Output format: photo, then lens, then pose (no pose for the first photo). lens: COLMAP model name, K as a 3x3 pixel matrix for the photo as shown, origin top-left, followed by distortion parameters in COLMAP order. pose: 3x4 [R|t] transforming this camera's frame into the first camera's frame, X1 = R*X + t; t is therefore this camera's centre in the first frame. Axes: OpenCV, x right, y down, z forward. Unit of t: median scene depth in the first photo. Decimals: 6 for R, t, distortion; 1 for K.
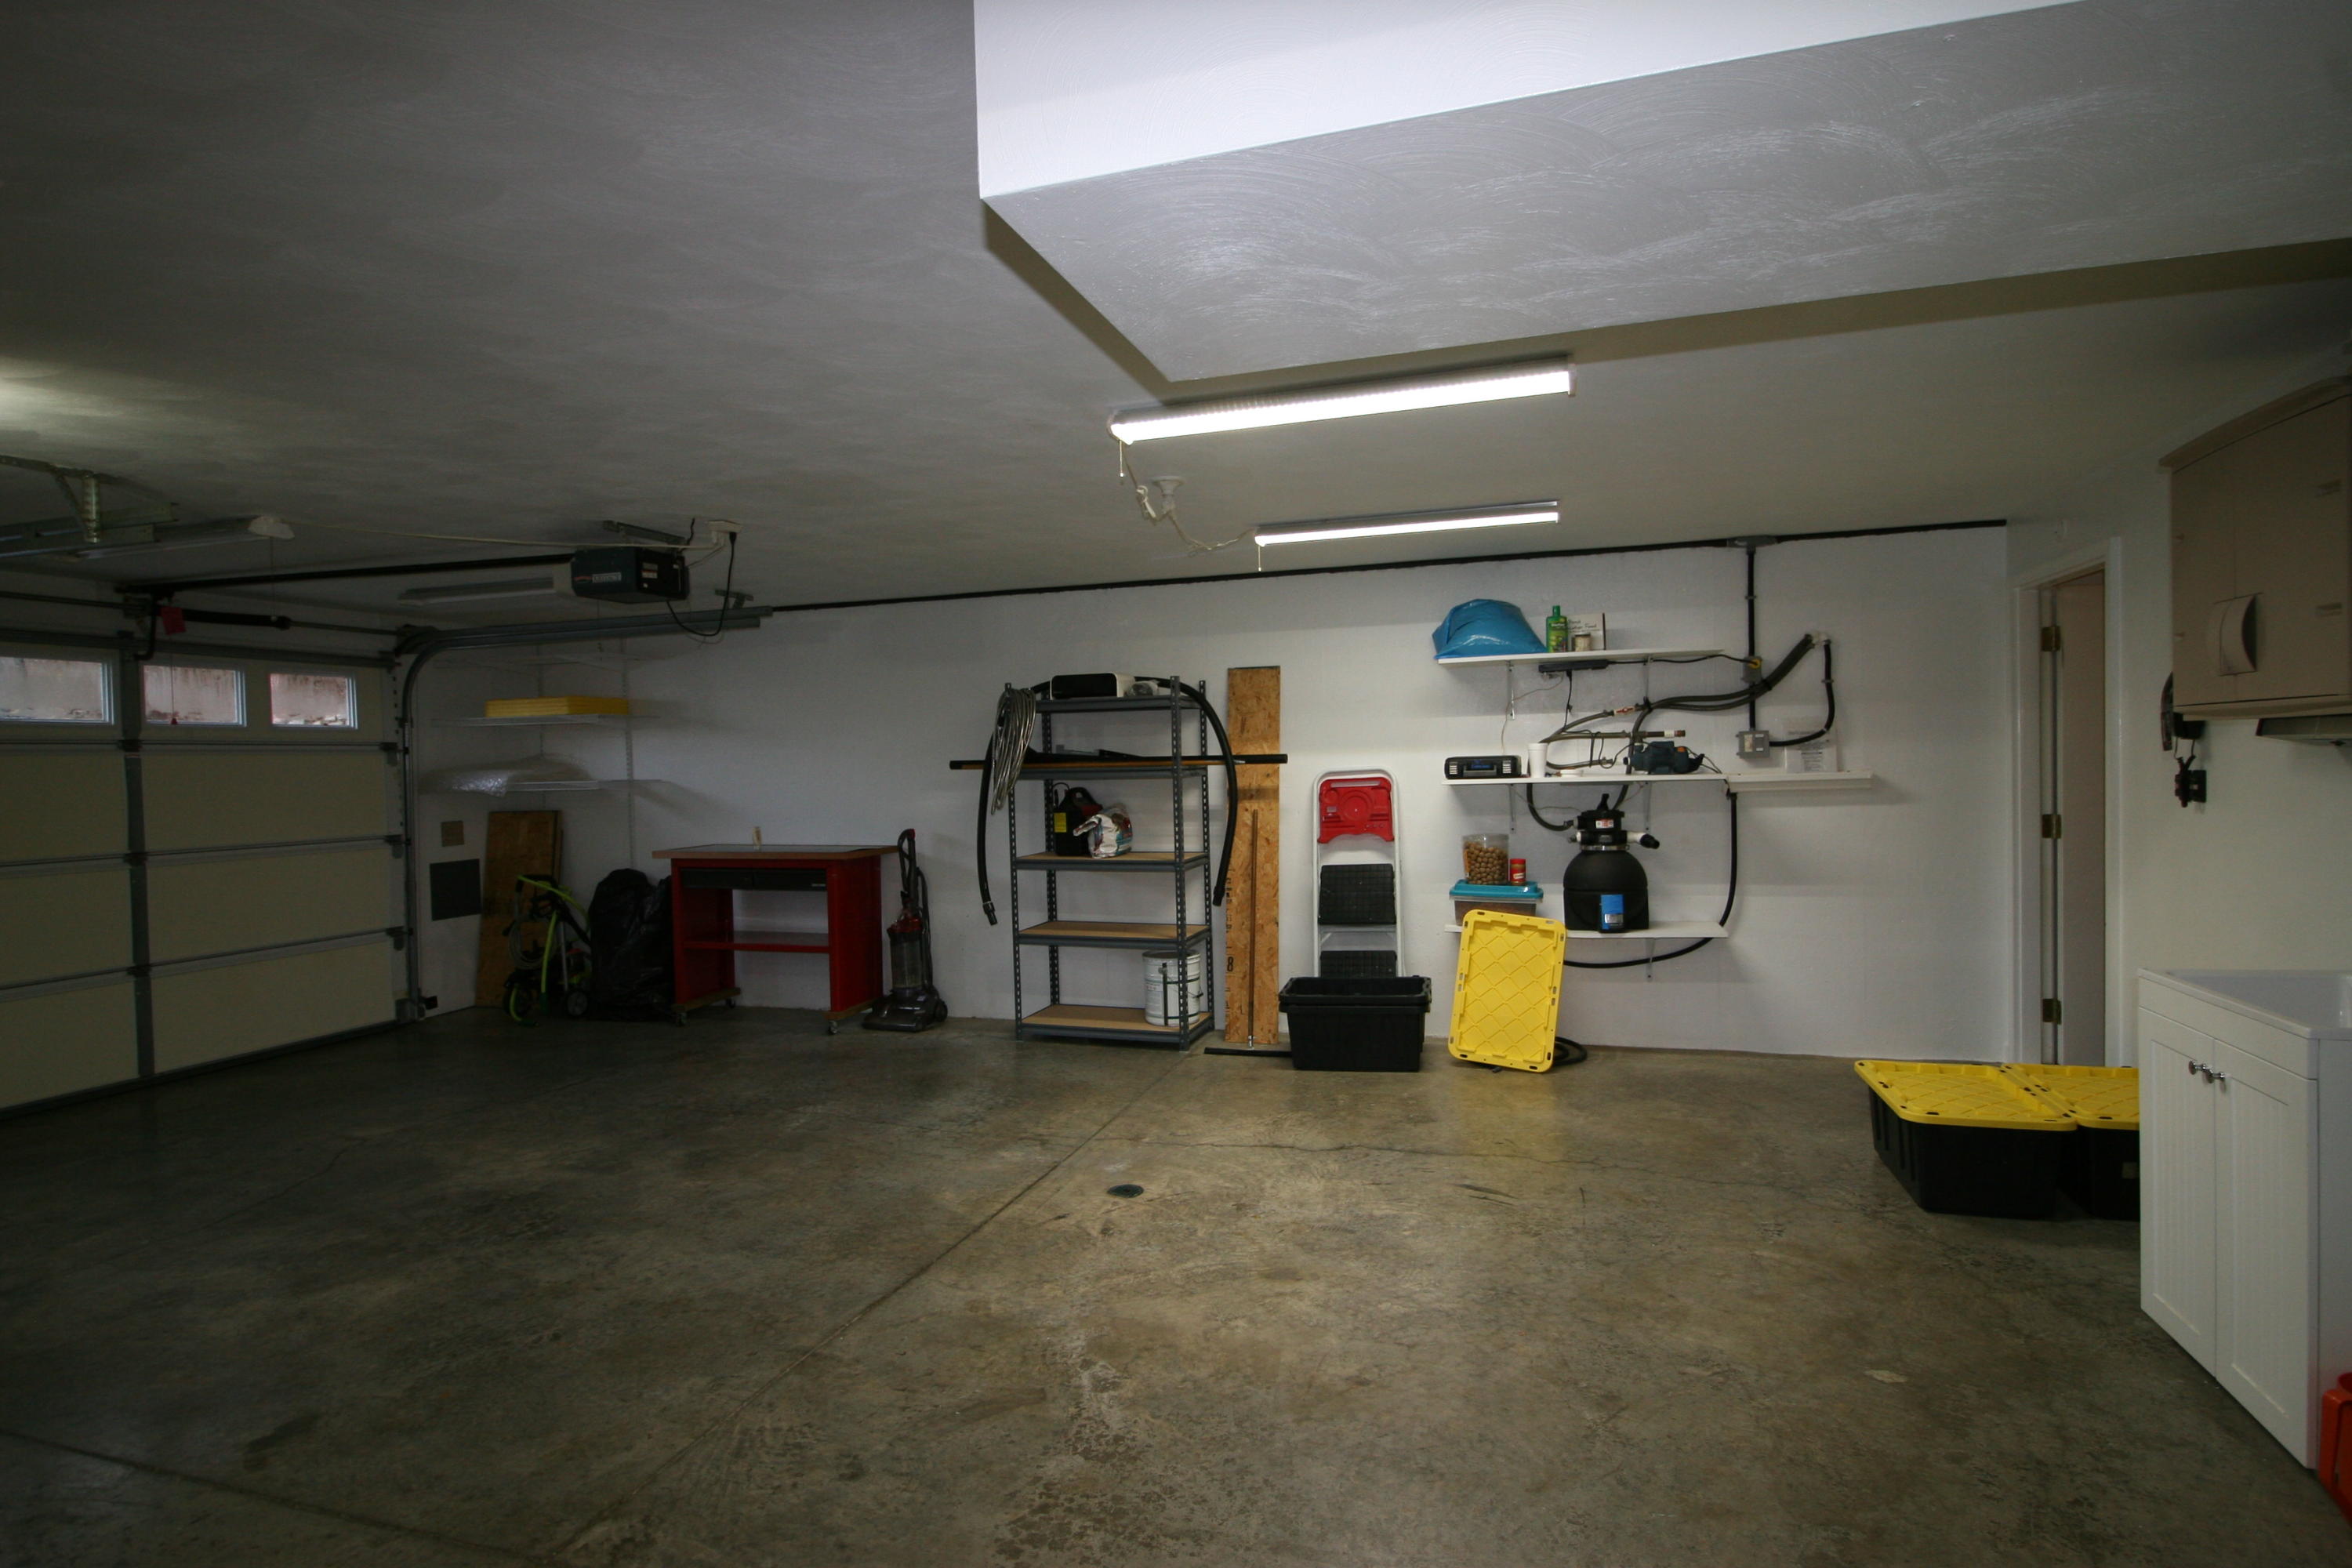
lens RADIAL K [[1183.3, 0, 1176.0], [0, 1183.3, 784.0], [0, 0, 1]] dist [-0.002345, -0.001304]
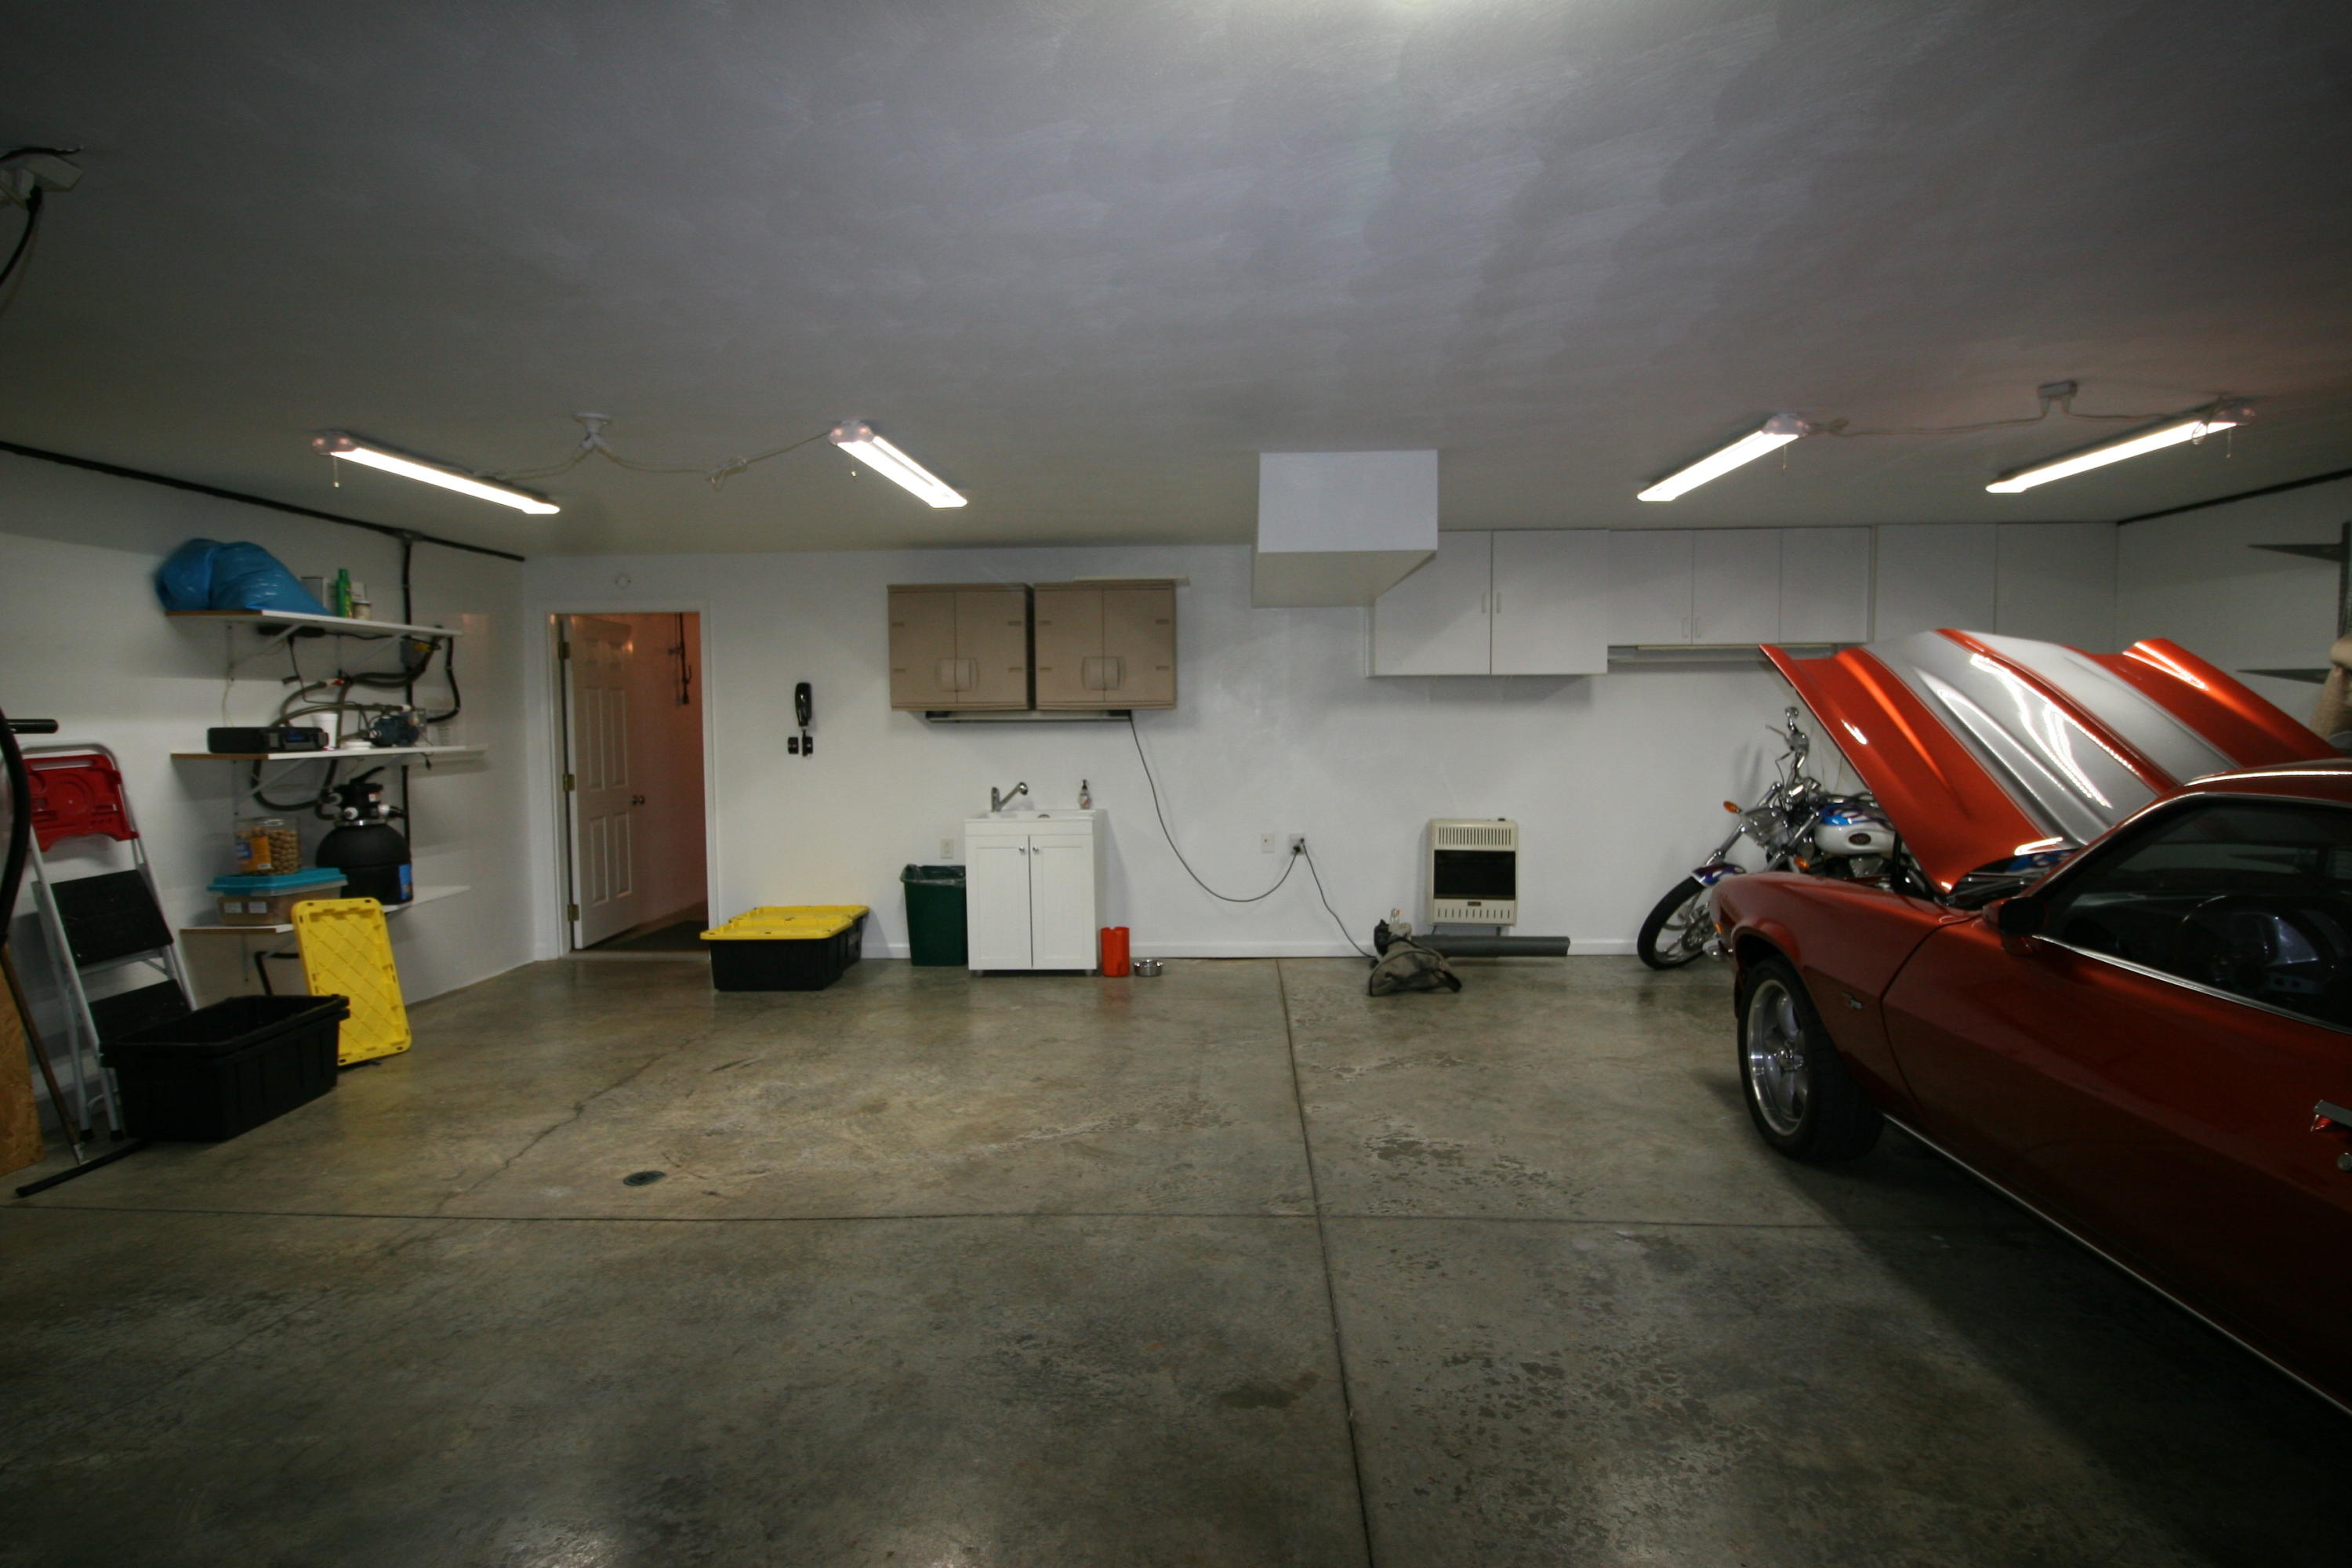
lens RADIAL K [[1183.3, 0, 1176.0], [0, 1183.3, 784.0], [0, 0, 1]] dist [-0.002345, -0.001304]
pose [[-0.238488, -0.027090, 0.970768, -1.079117], [0.035536, 0.998698, 0.036599, 0.014323], [-0.970495, 0.043226, -0.237215, 0.829250]]
